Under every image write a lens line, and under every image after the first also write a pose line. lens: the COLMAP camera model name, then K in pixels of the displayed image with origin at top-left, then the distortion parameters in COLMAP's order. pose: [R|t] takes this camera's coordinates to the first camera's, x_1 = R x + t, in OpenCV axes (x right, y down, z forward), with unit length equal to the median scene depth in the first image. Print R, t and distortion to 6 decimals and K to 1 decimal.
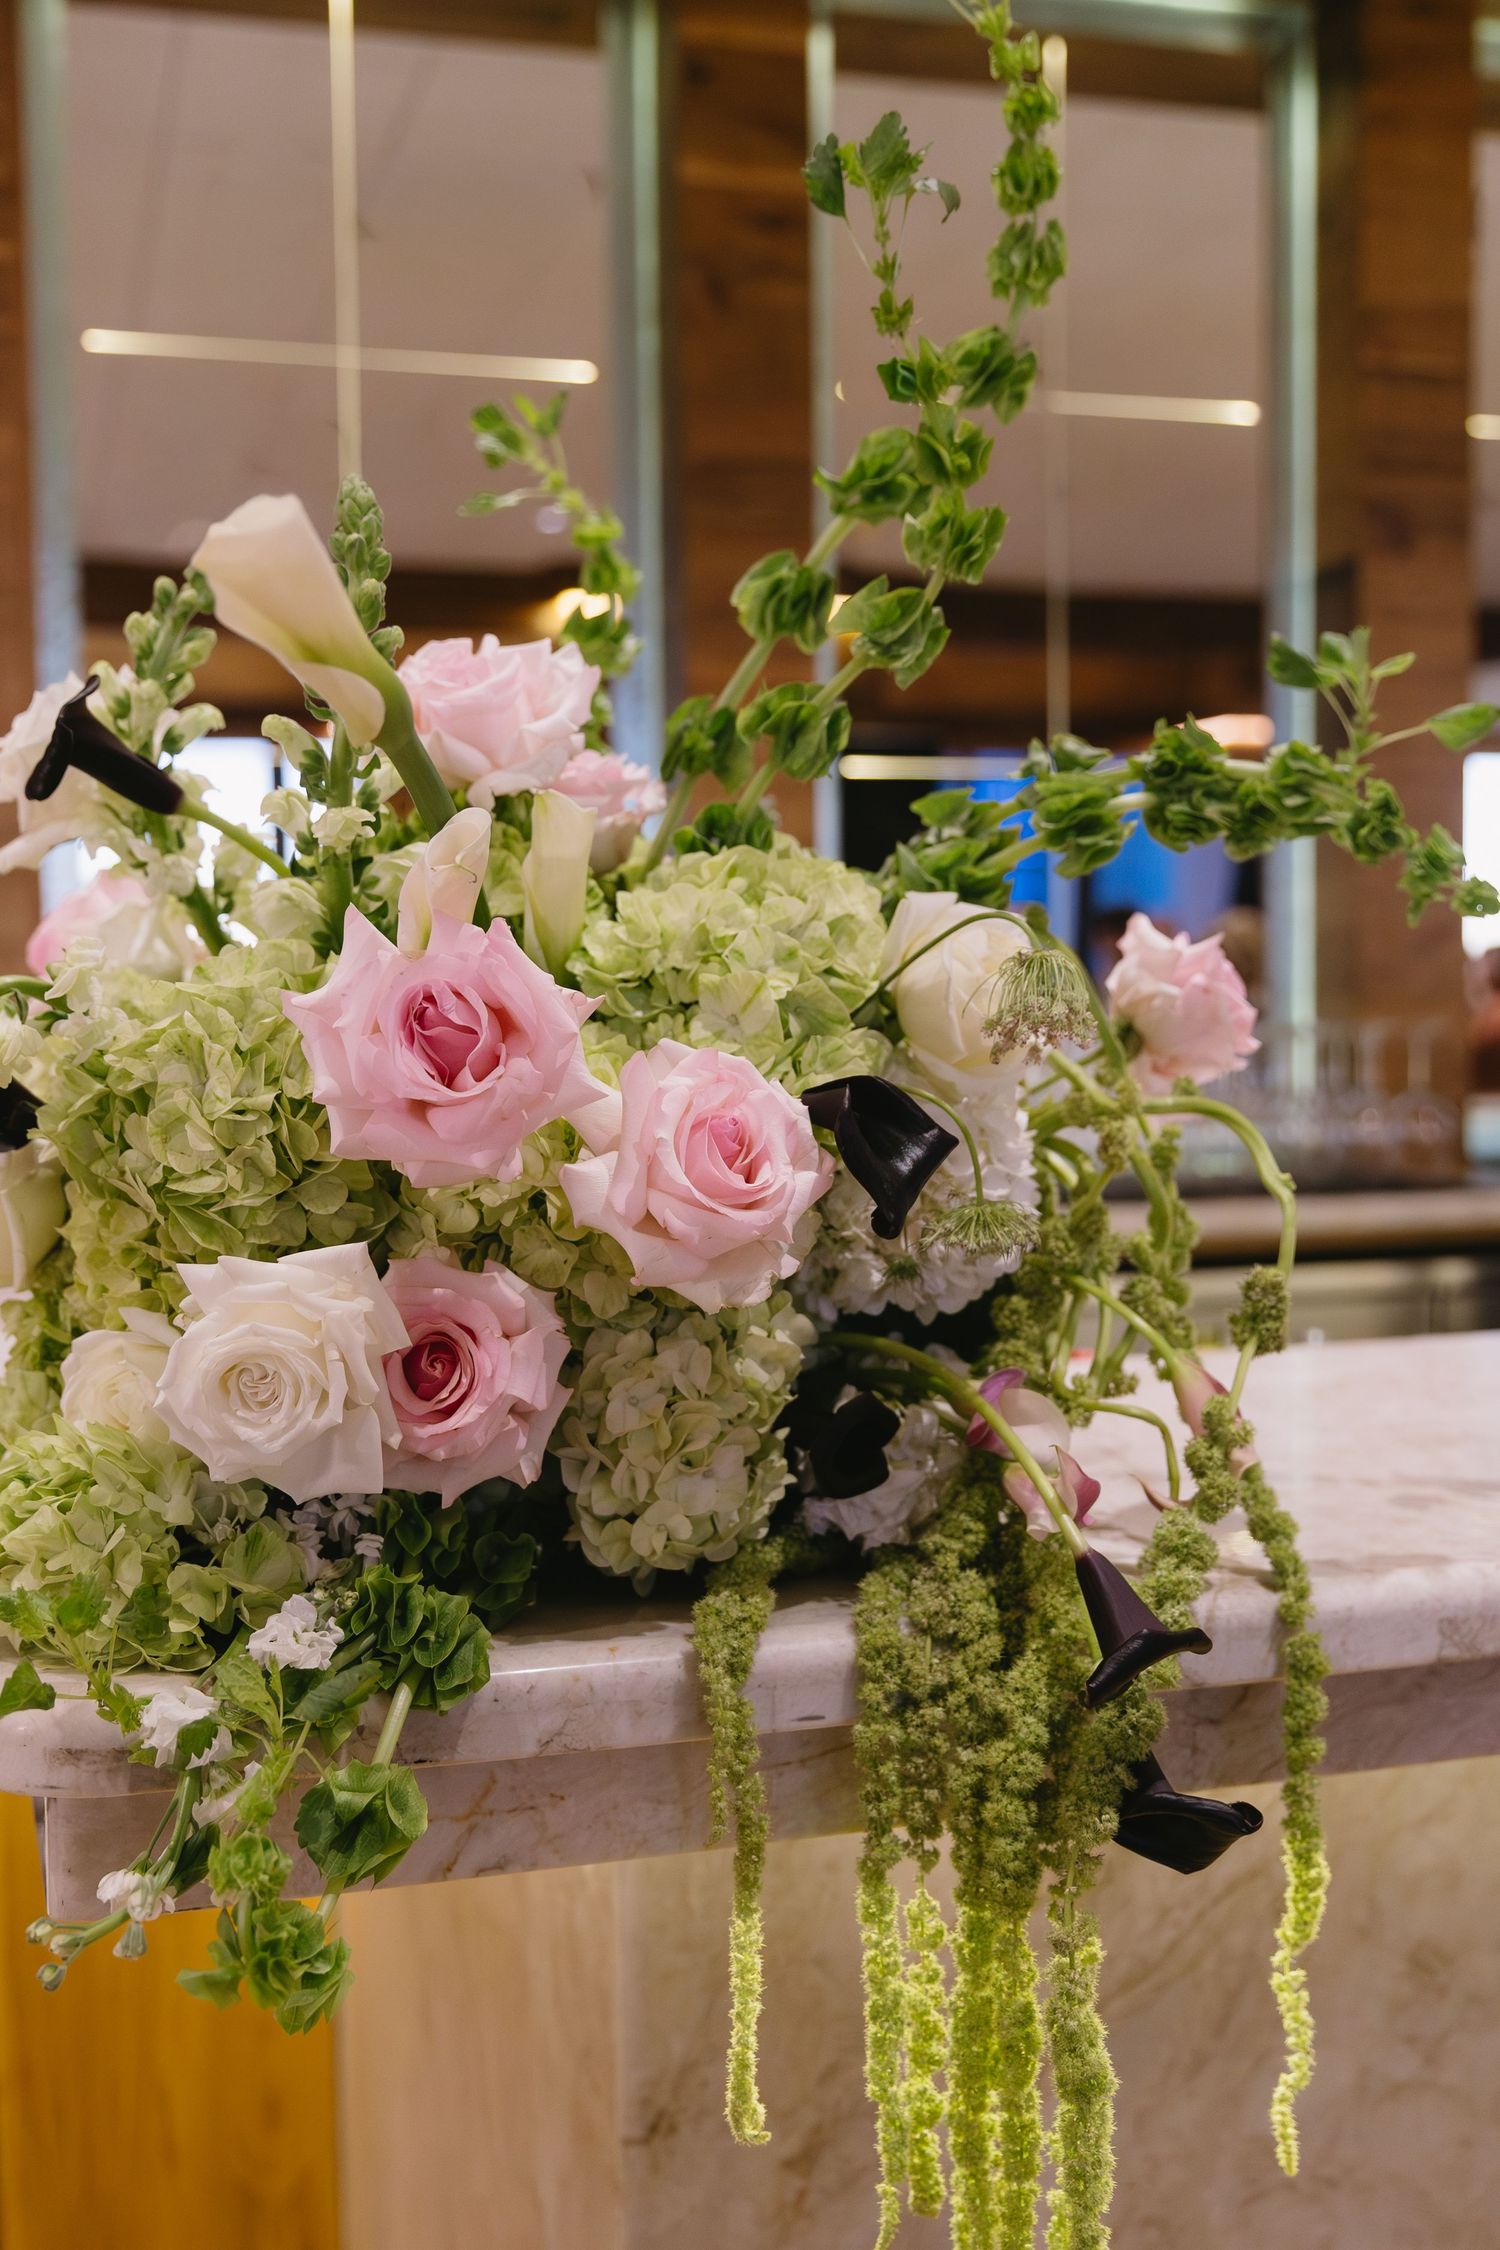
lens RADIAL K [[2523.1, 0, 751.0], [0, 2523.1, 1187.1], [0, 0, 1]] dist [0.017154, 0.006695]
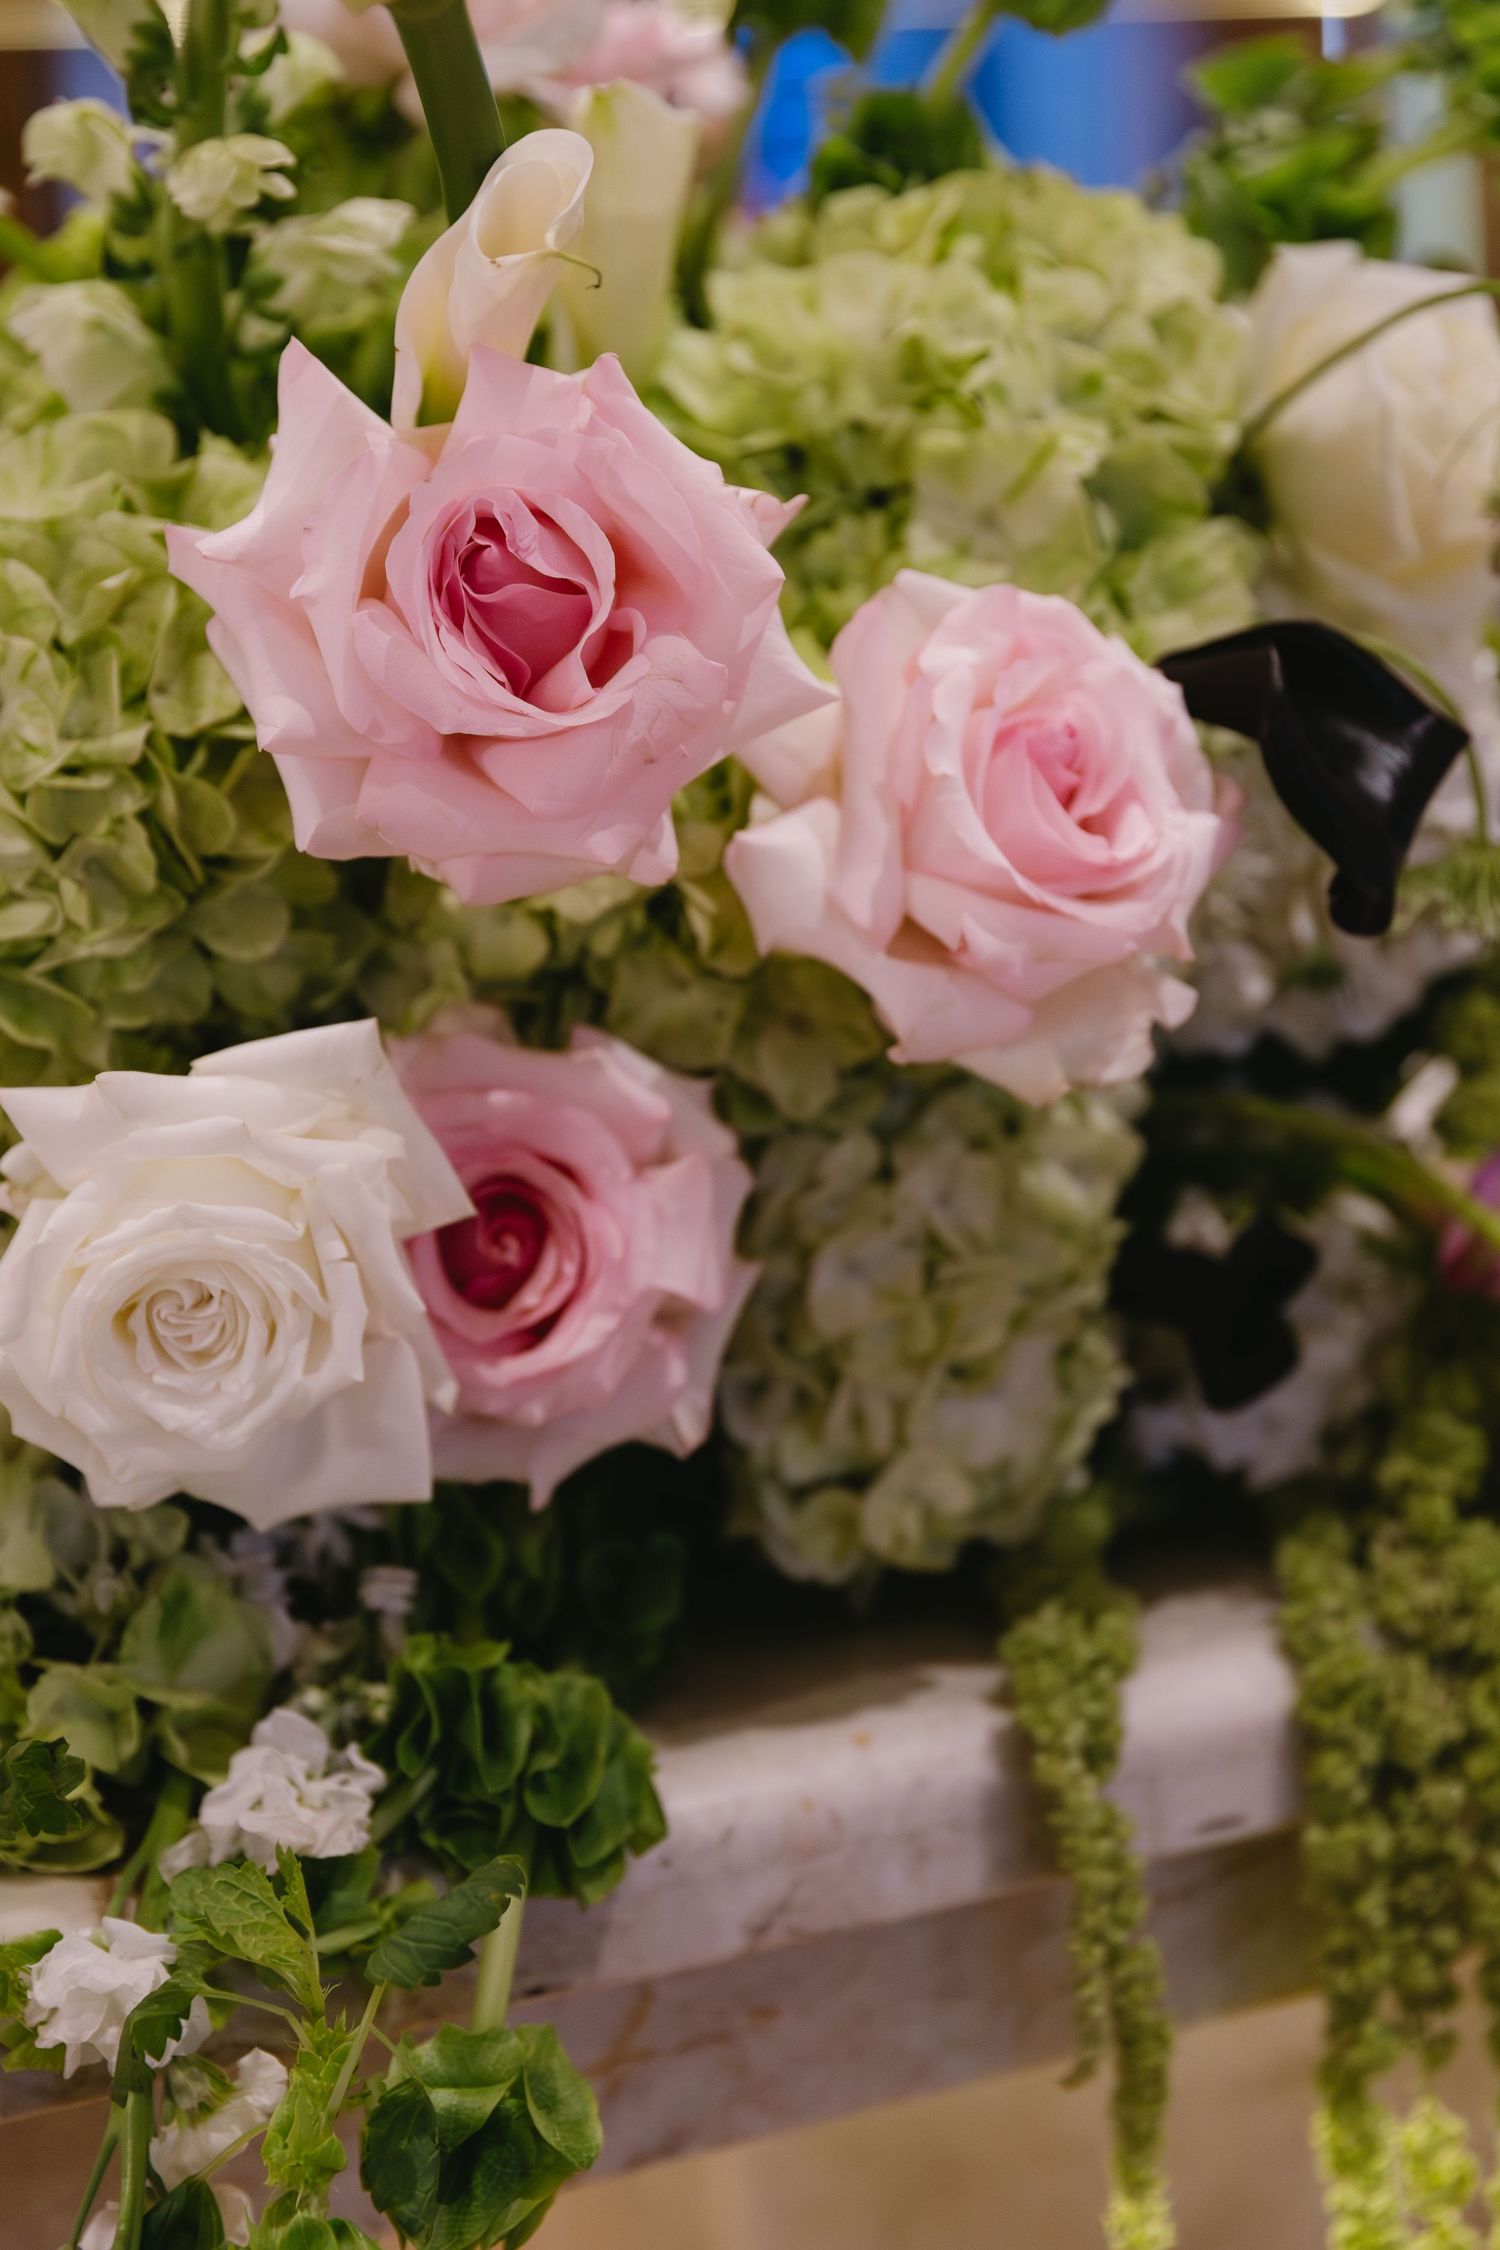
lens RADIAL K [[3909.7, 0, 750.0], [0, 3909.7, 1125.0], [0, 0, 1]] dist [0.002622, -0.006494]
pose [[0.990819, -0.075663, 0.112036, -0.161220], [0.061767, 0.990521, 0.122689, -0.046782], [-0.120257, -0.114642, 0.986101, 0.211165]]
